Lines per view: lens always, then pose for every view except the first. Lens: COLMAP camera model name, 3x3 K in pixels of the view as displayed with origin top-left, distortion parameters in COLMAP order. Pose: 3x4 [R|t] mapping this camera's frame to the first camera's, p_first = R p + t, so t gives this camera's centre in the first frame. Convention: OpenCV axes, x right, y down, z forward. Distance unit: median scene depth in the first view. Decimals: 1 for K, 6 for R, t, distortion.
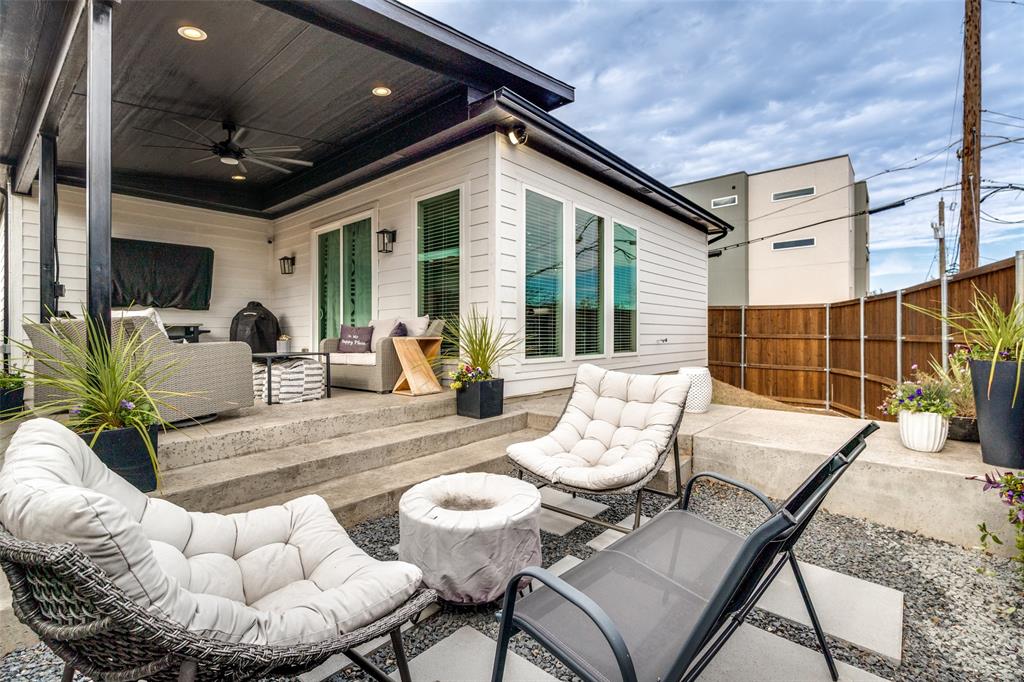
lens RADIAL K [[473.9, 0, 509.2], [0, 473.9, 340.1], [0, 0, 1]] dist [-0.004549, 0.000766]
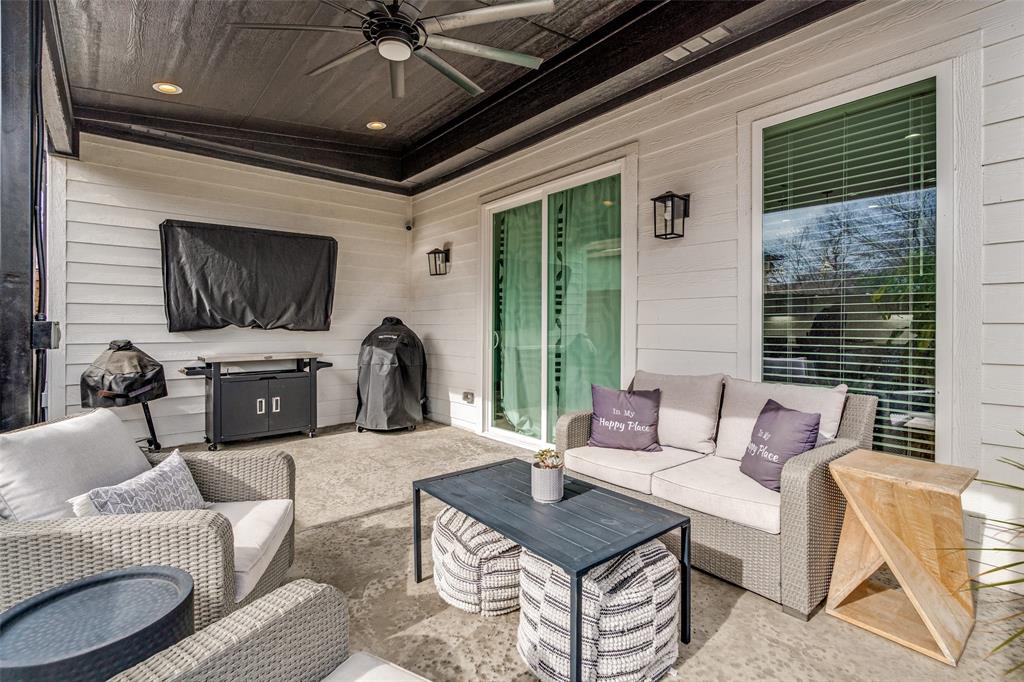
lens RADIAL K [[473.9, 0, 512.8], [0, 473.9, 336.4], [0, 0, 1]] dist [-0.004549, 0.000766]
pose [[0.987724, 0.015571, -0.155429, -0.287993], [-0.013406, 0.999798, 0.014970, -0.071713], [0.155631, -0.012703, 0.987734, 0.395779]]
